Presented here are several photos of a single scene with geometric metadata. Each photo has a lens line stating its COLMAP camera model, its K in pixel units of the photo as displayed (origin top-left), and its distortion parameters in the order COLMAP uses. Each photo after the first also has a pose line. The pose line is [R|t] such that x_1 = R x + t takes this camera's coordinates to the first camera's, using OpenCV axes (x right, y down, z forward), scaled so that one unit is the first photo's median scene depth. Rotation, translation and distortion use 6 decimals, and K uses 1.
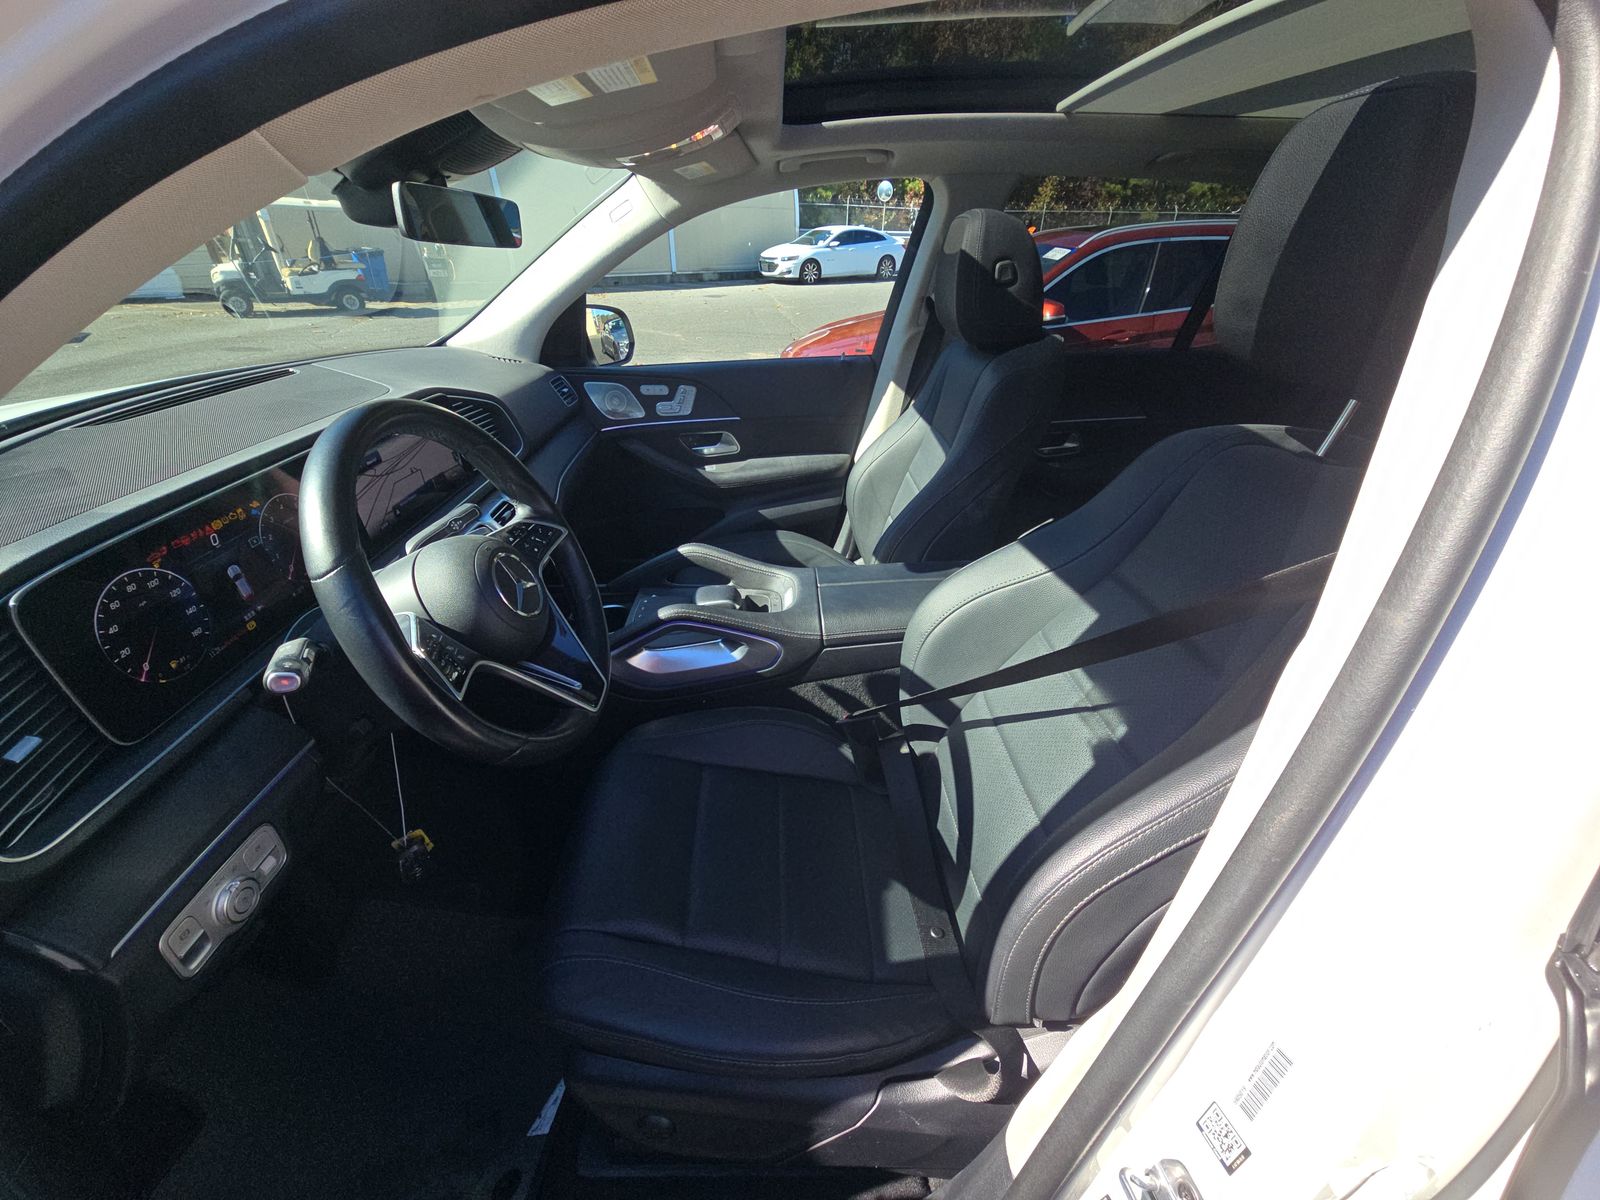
lens RADIAL K [[636.7, 0, 800.0], [0, 636.7, 600.0], [0, 0, 1]] dist [0.022384, -0.017154]
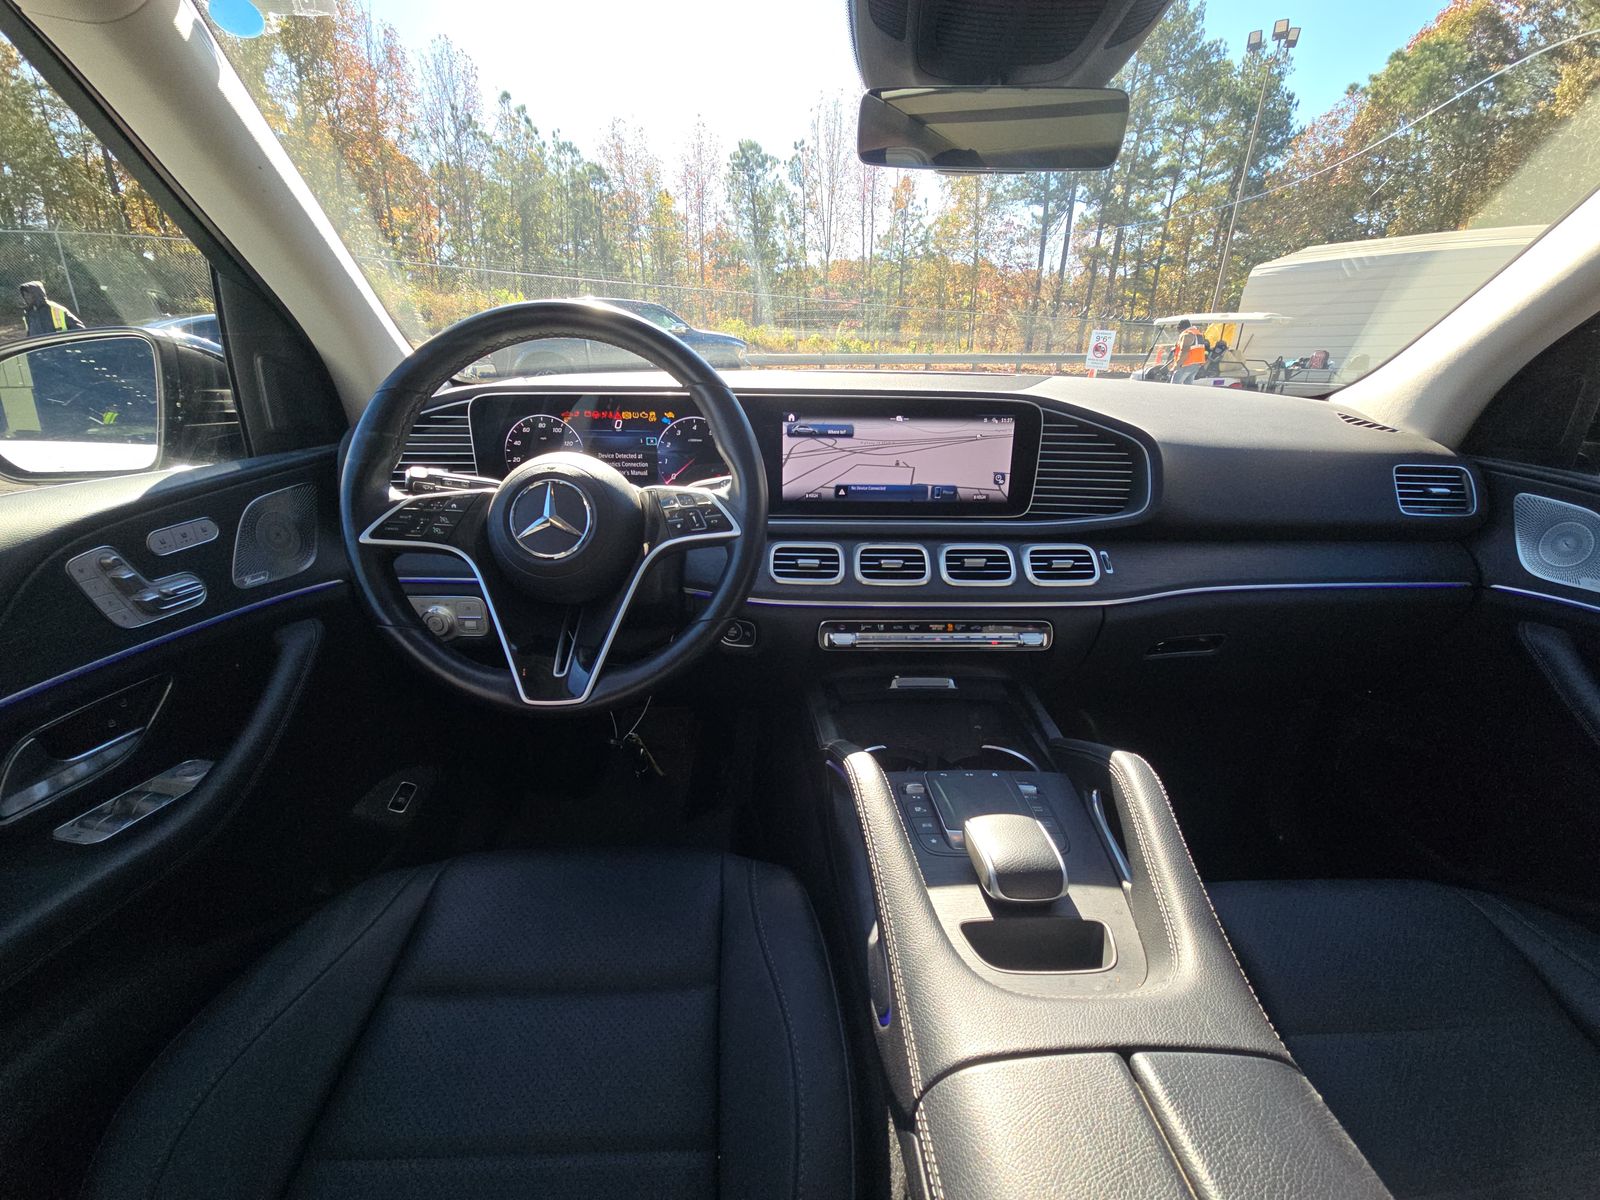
lens RADIAL K [[640.2, 0, 800.0], [0, 640.2, 600.0], [0, 0, 1]] dist [-0.011979, -0.000227]
pose [[-0.002883, 0.353594, -0.935395, 0.385776], [-0.499605, 0.809782, 0.307650, -0.358280], [0.866249, 0.468215, 0.174323, 1.165435]]
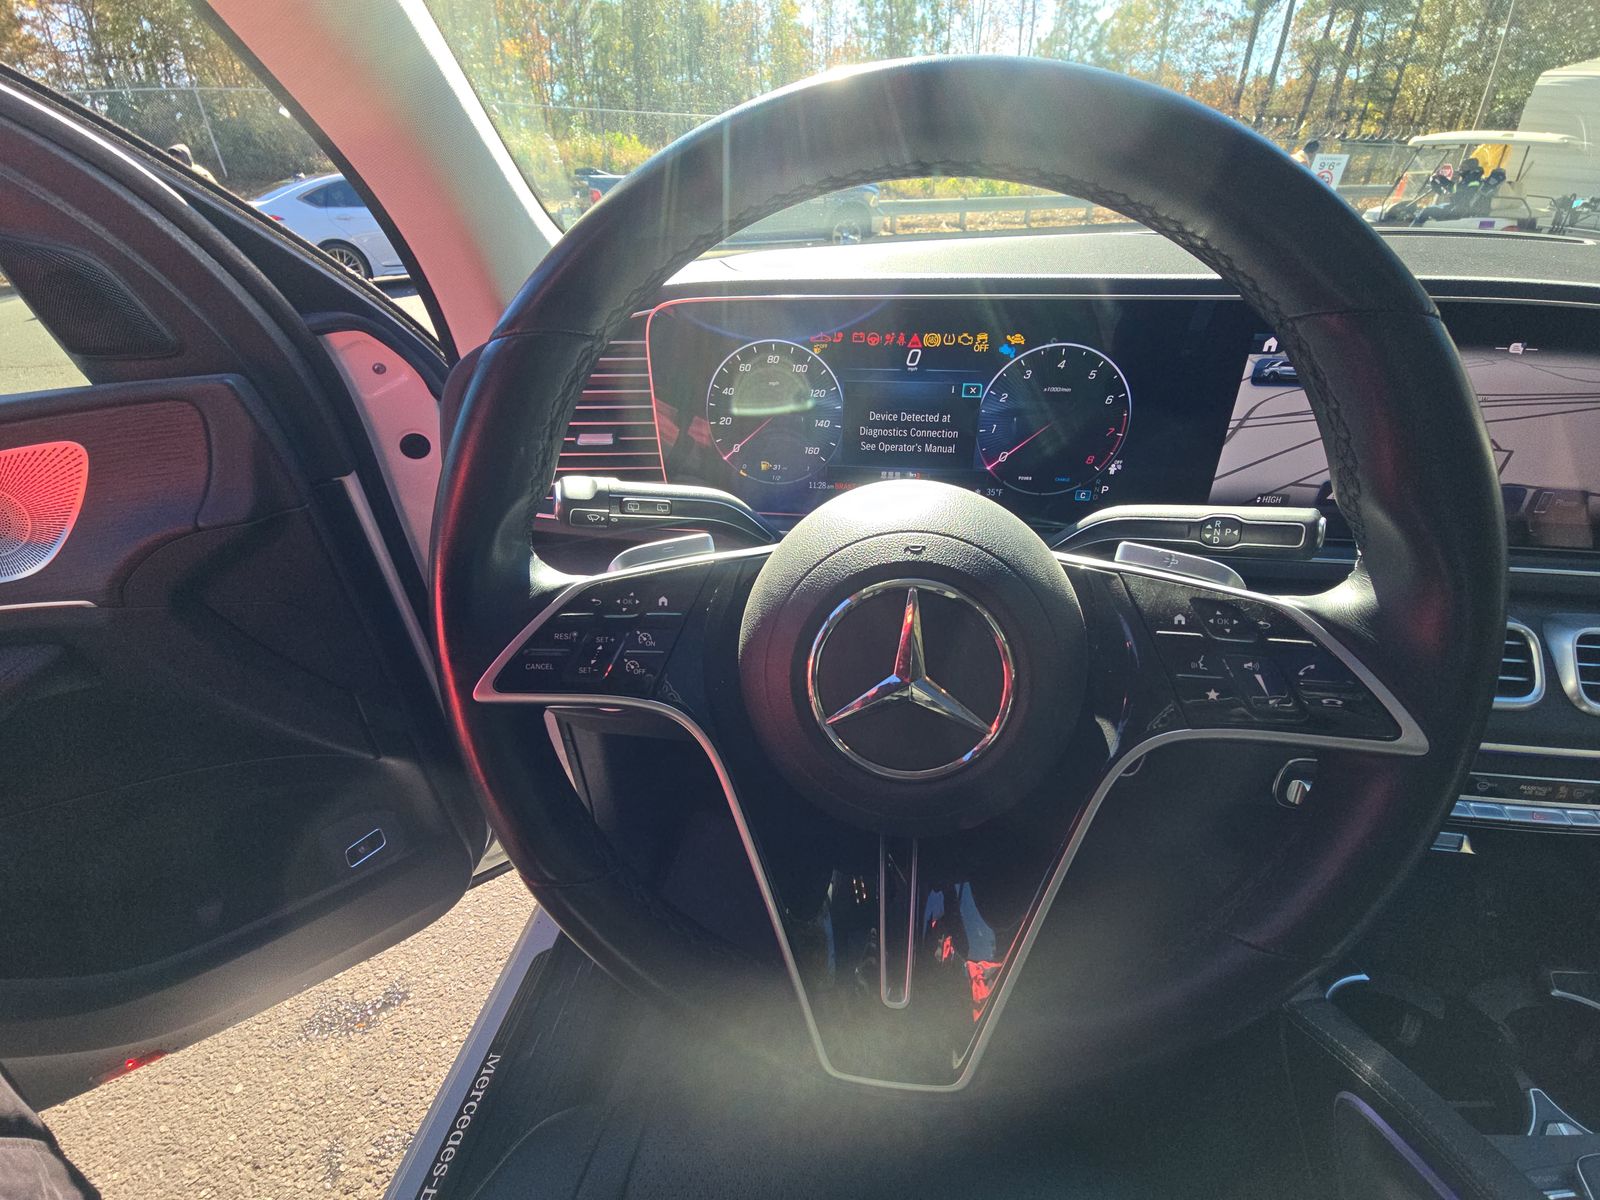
lens RADIAL K [[636.7, 0, 800.0], [0, 636.7, 600.0], [0, 0, 1]] dist [0.022384, -0.017154]
pose [[-0.174379, 0.517246, -0.837884, -0.168820], [-0.469044, 0.704547, 0.532551, -0.203021], [0.865788, 0.485870, 0.119753, 0.869314]]
